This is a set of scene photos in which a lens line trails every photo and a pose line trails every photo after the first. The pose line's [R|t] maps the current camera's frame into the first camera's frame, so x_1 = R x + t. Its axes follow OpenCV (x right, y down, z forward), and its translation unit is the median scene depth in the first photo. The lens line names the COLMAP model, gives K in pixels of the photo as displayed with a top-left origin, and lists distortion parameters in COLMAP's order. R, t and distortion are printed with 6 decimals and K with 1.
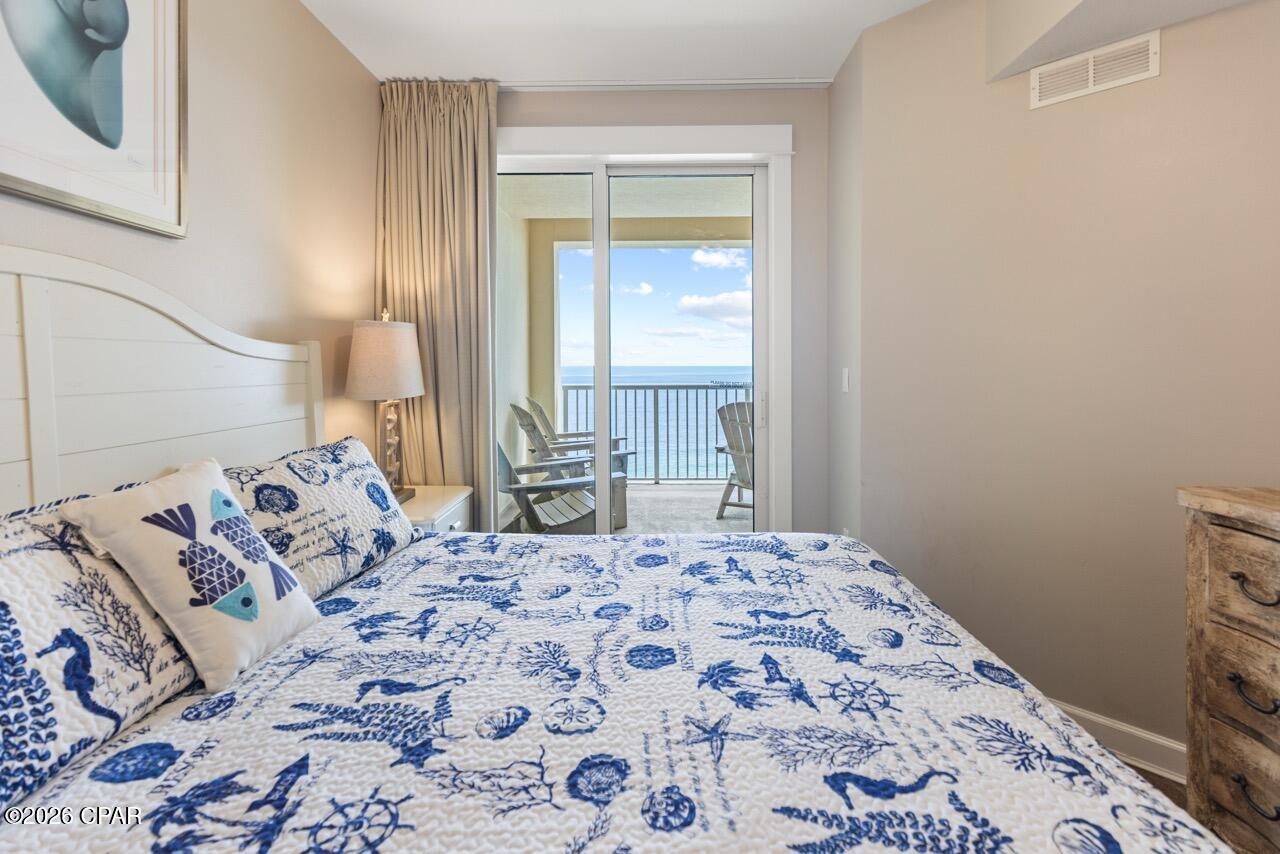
lens RADIAL K [[596.7, 0, 645.7], [0, 596.7, 367.7], [0, 0, 1]] dist [0.010888, -0.001578]
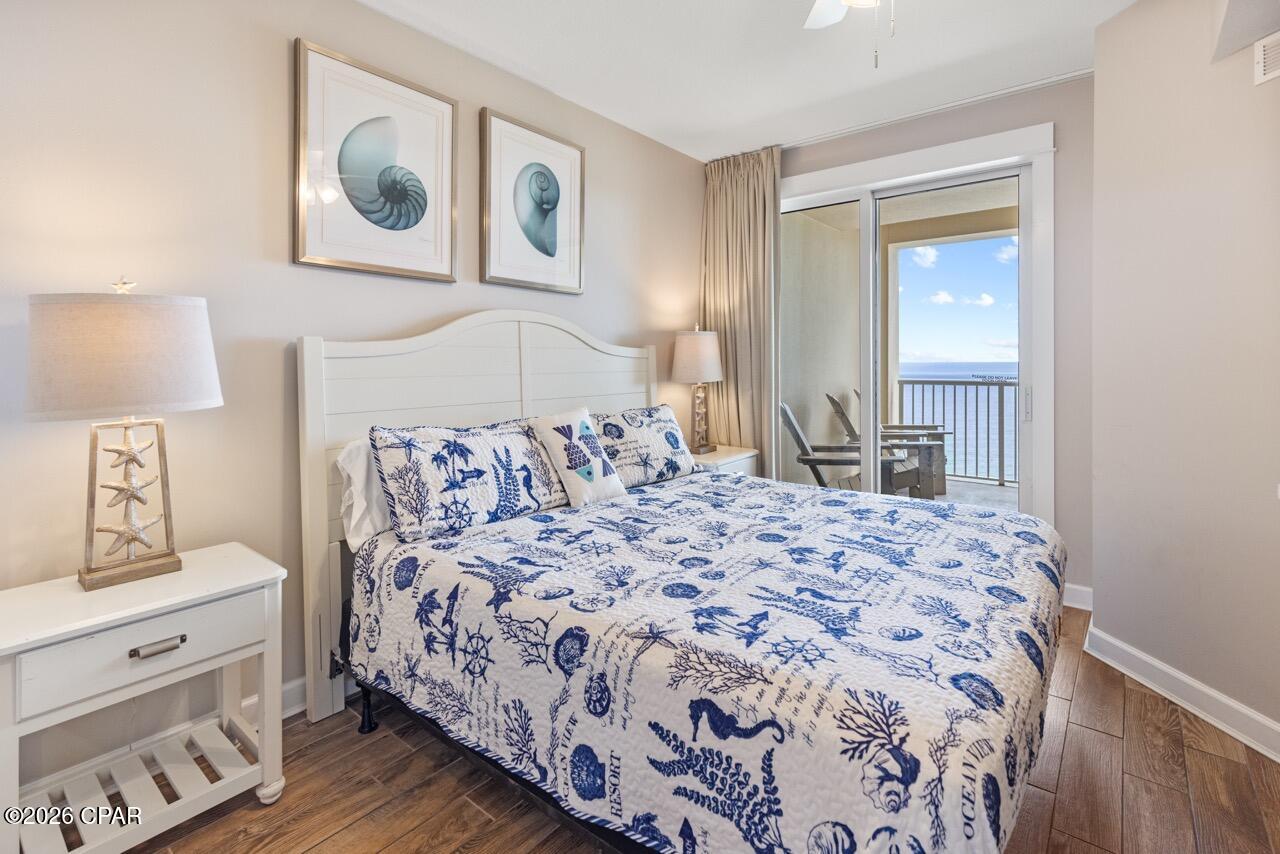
lens RADIAL K [[596.7, 0, 643.8], [0, 596.7, 362.0], [0, 0, 1]] dist [0.010888, -0.001578]
pose [[0.789009, 0.001924, -0.614378, 0.717798], [-0.002602, 0.999997, -0.000210, 0.001843], [0.614376, 0.001764, 0.789012, -0.495682]]
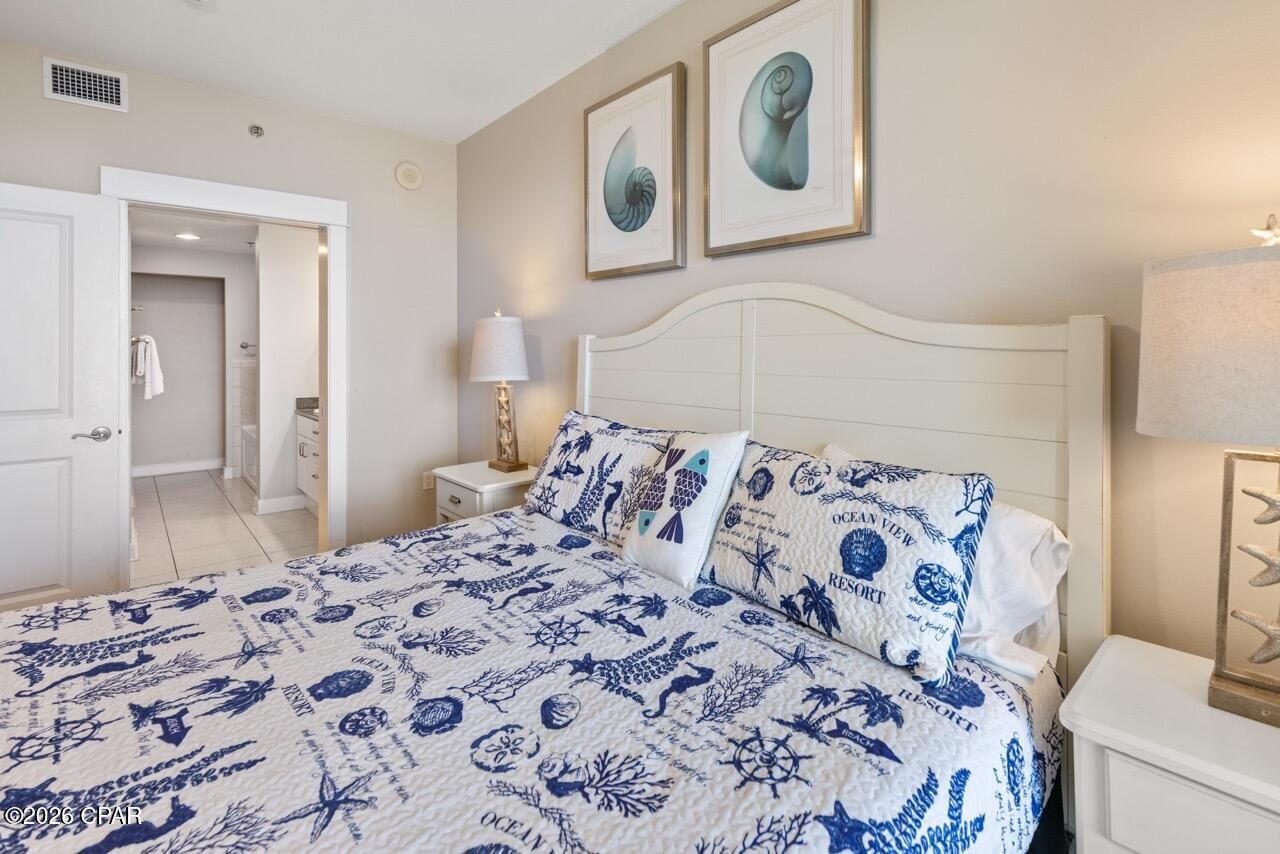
lens RADIAL K [[596.7, 0, 645.0], [0, 596.7, 350.2], [0, 0, 1]] dist [0.010888, -0.001578]
pose [[-0.741461, 0.003714, -0.670985, 0.265669], [0.001334, 0.999991, 0.004061, -0.021584], [0.670994, 0.002116, -0.741459, 1.917800]]
